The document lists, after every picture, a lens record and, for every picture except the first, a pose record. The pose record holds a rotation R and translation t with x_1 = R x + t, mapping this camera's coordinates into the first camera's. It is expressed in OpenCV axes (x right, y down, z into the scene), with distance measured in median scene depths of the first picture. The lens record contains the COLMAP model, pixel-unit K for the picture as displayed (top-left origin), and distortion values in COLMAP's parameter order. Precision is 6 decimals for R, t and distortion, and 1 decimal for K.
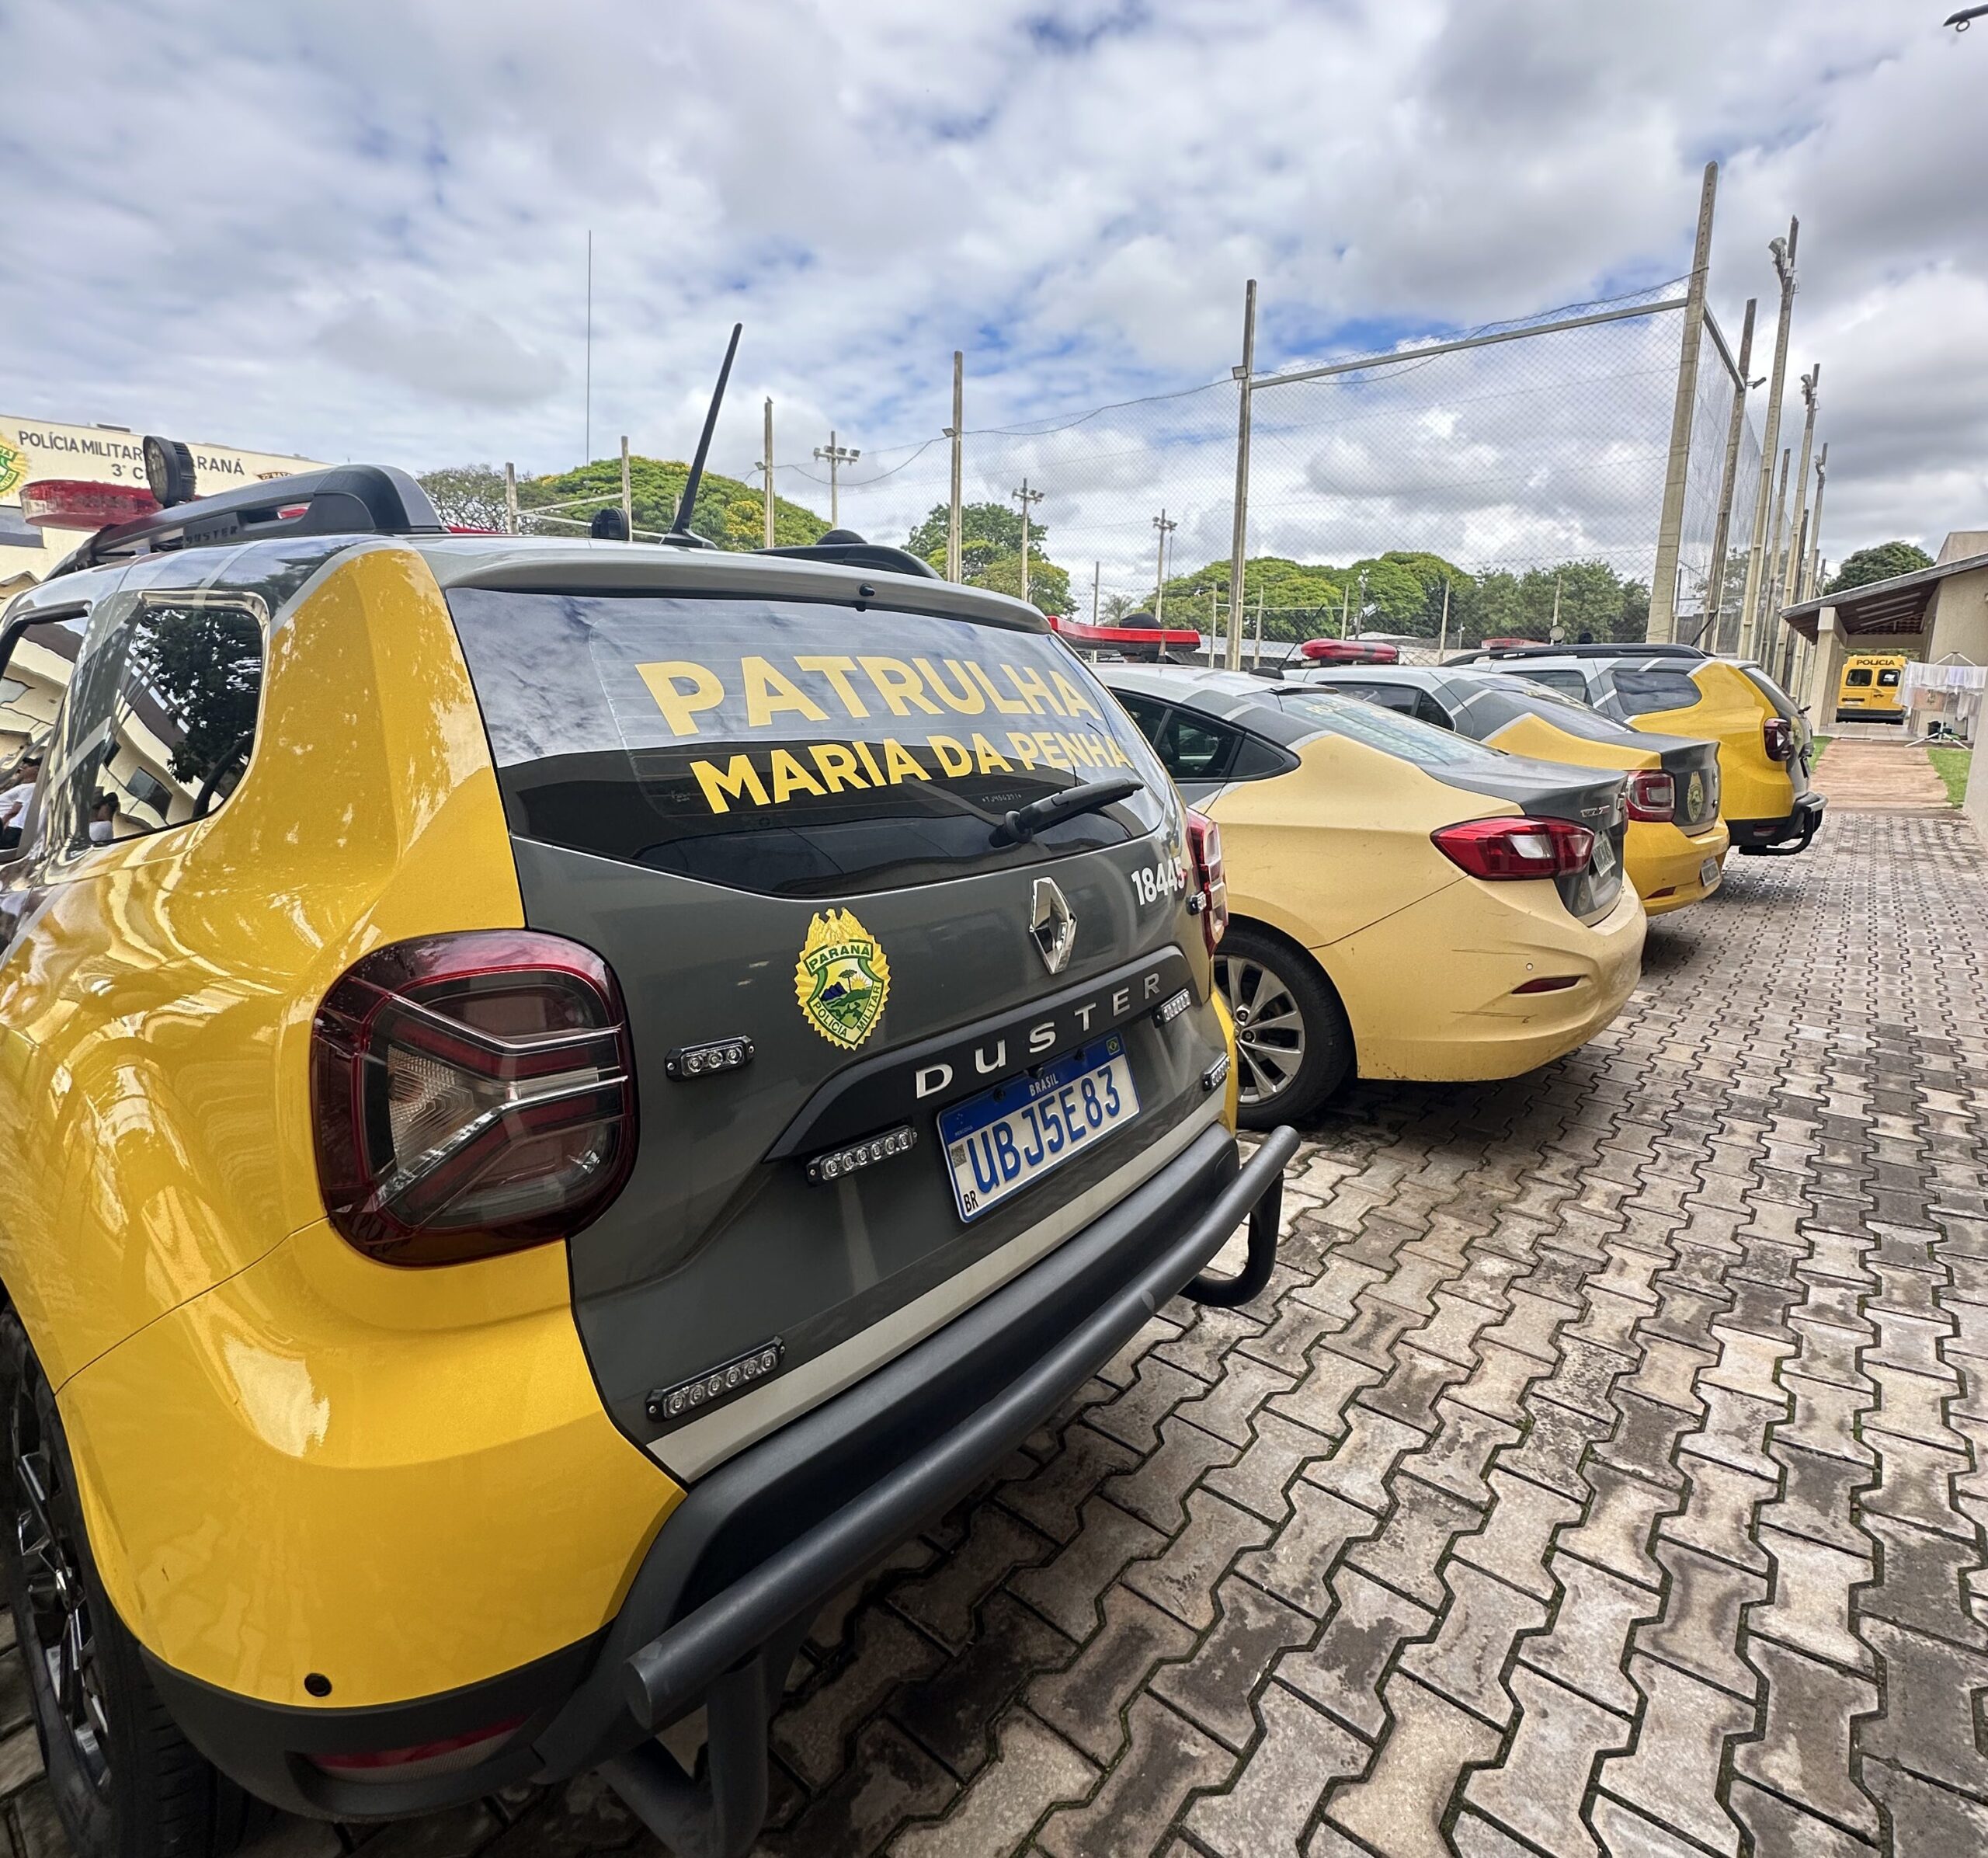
lens RADIAL K [[1076.3, 0, 1011.1], [0, 1076.3, 849.9], [0, 0, 1]] dist [-0.004186, -0.001473]
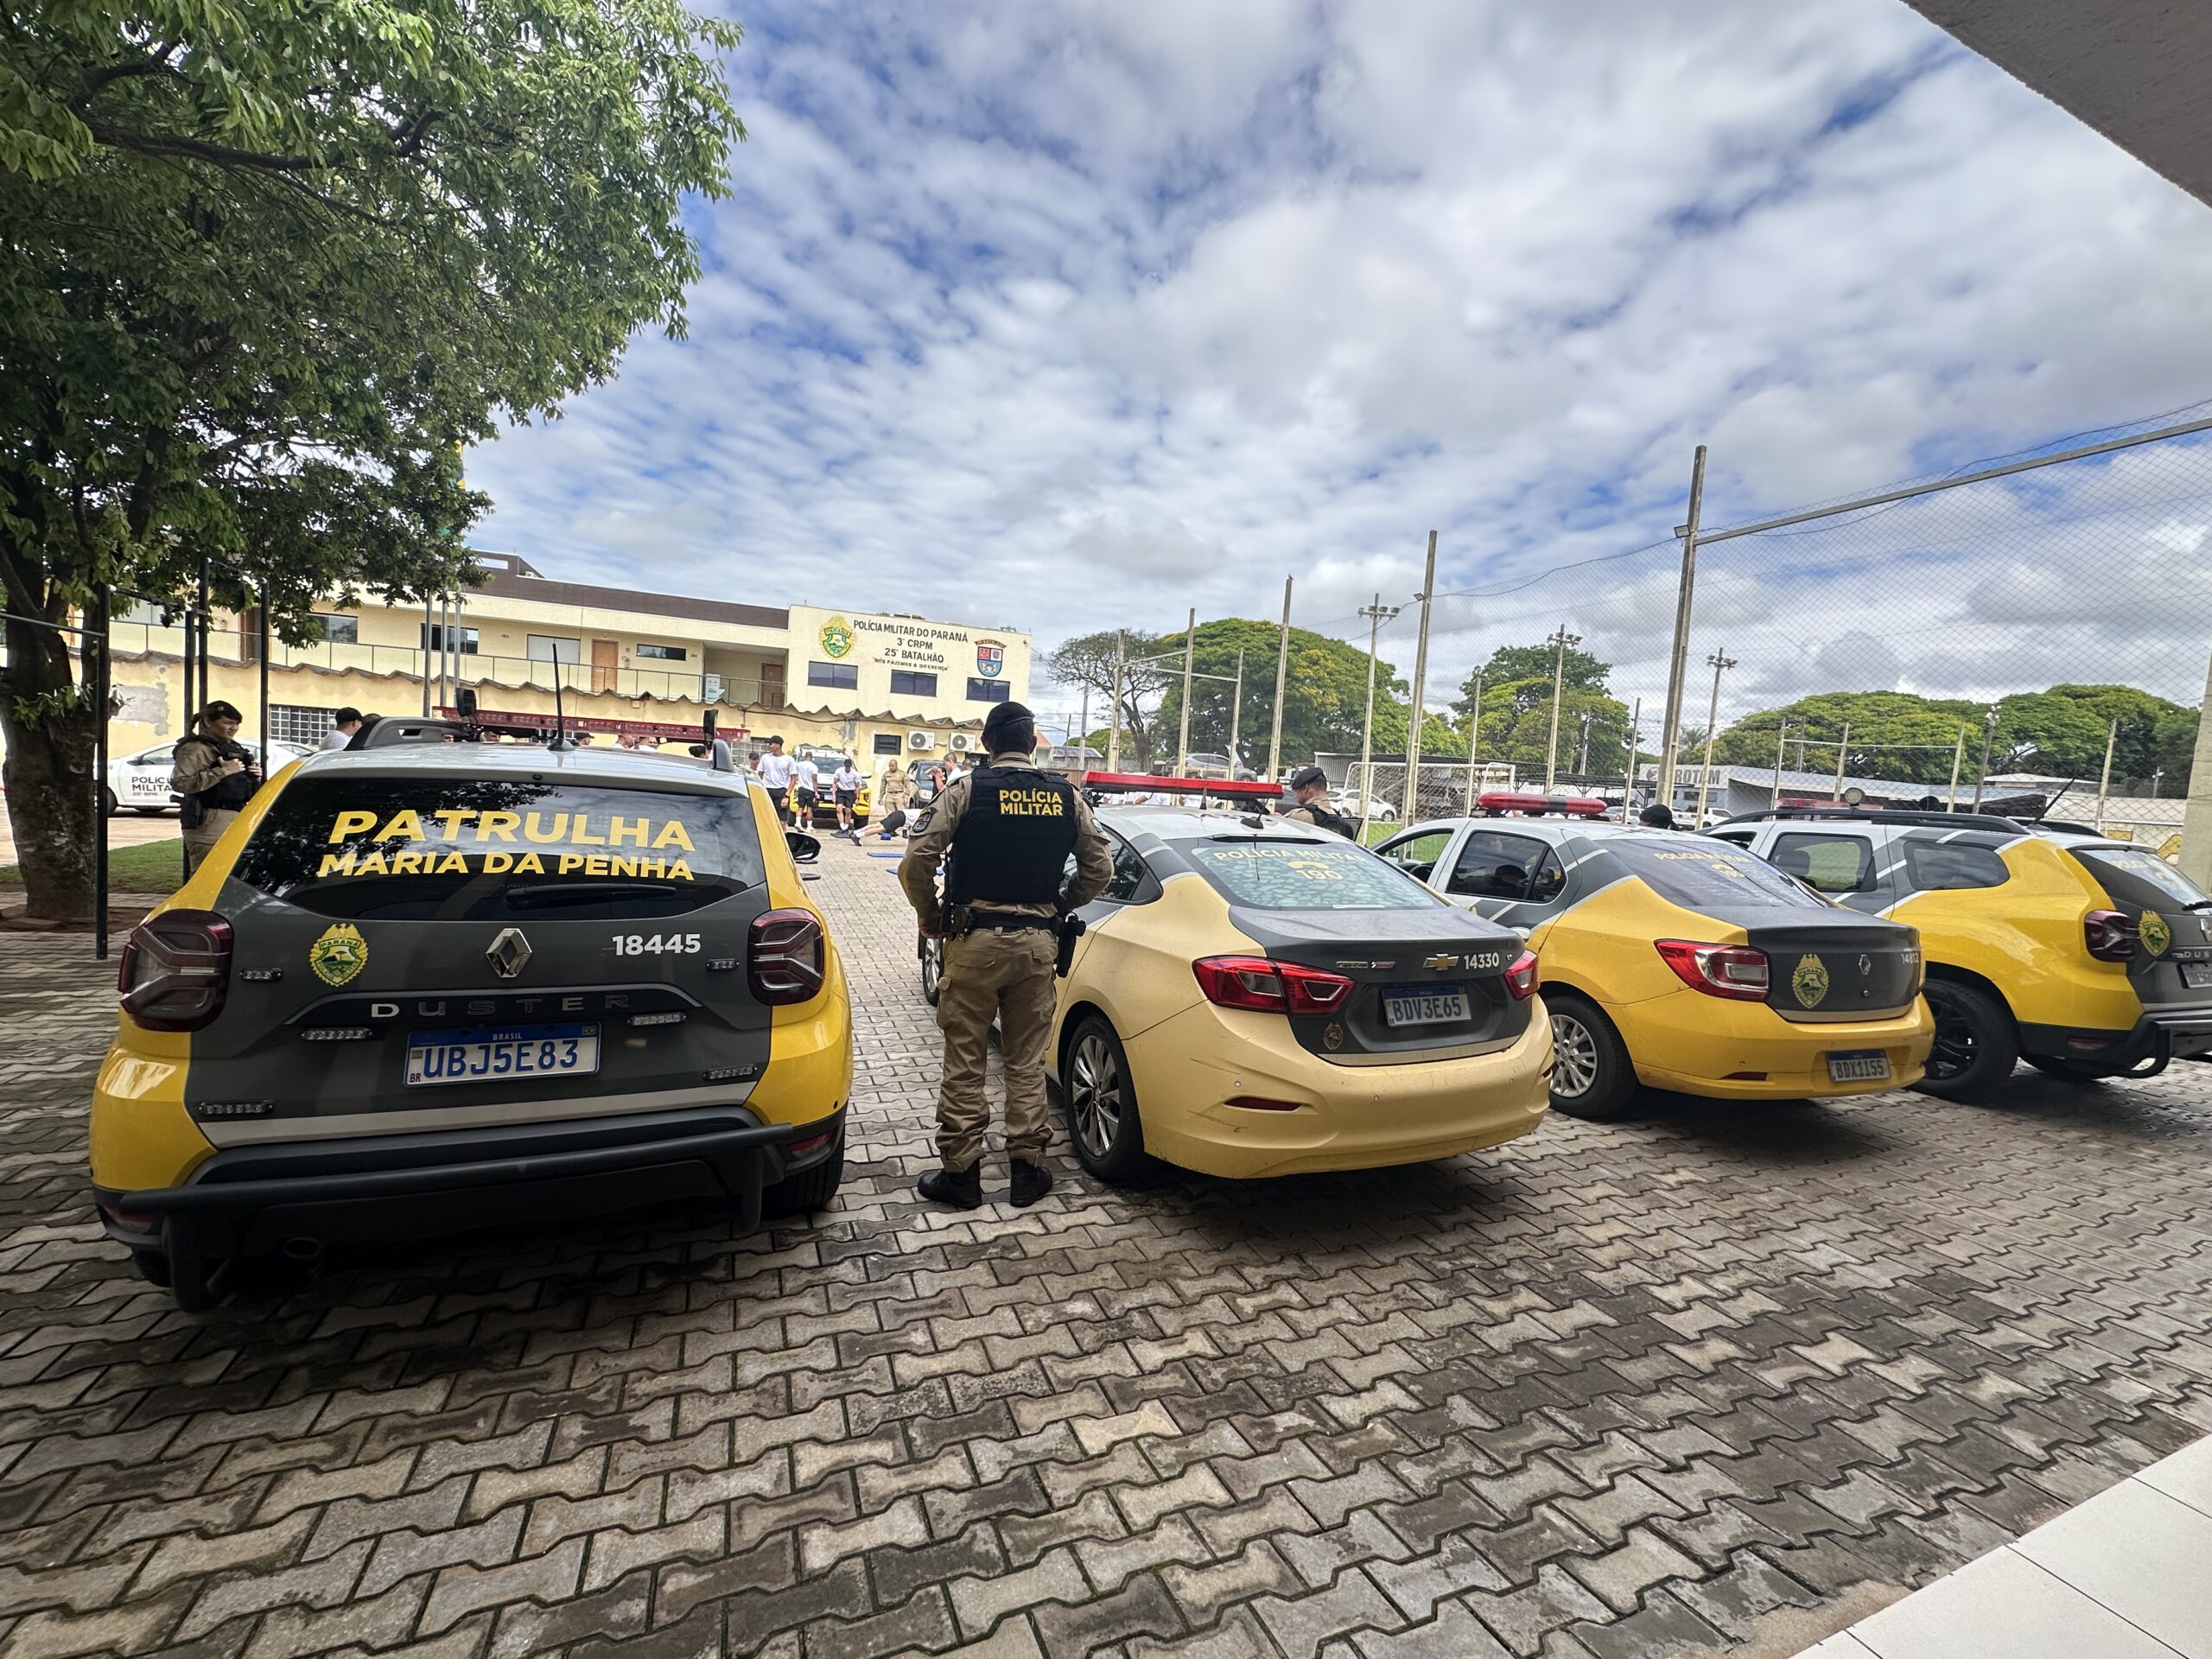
lens RADIAL K [[908.7, 0, 1110.4], [0, 908.7, 830.8], [0, 0, 1]] dist [-0.004457, 0.000381]
pose [[0.877435, 0.070681, -0.474459, 0.468691], [-0.123284, 0.989089, -0.080648, -0.040198], [0.463582, 0.129256, 0.876576, 0.009035]]
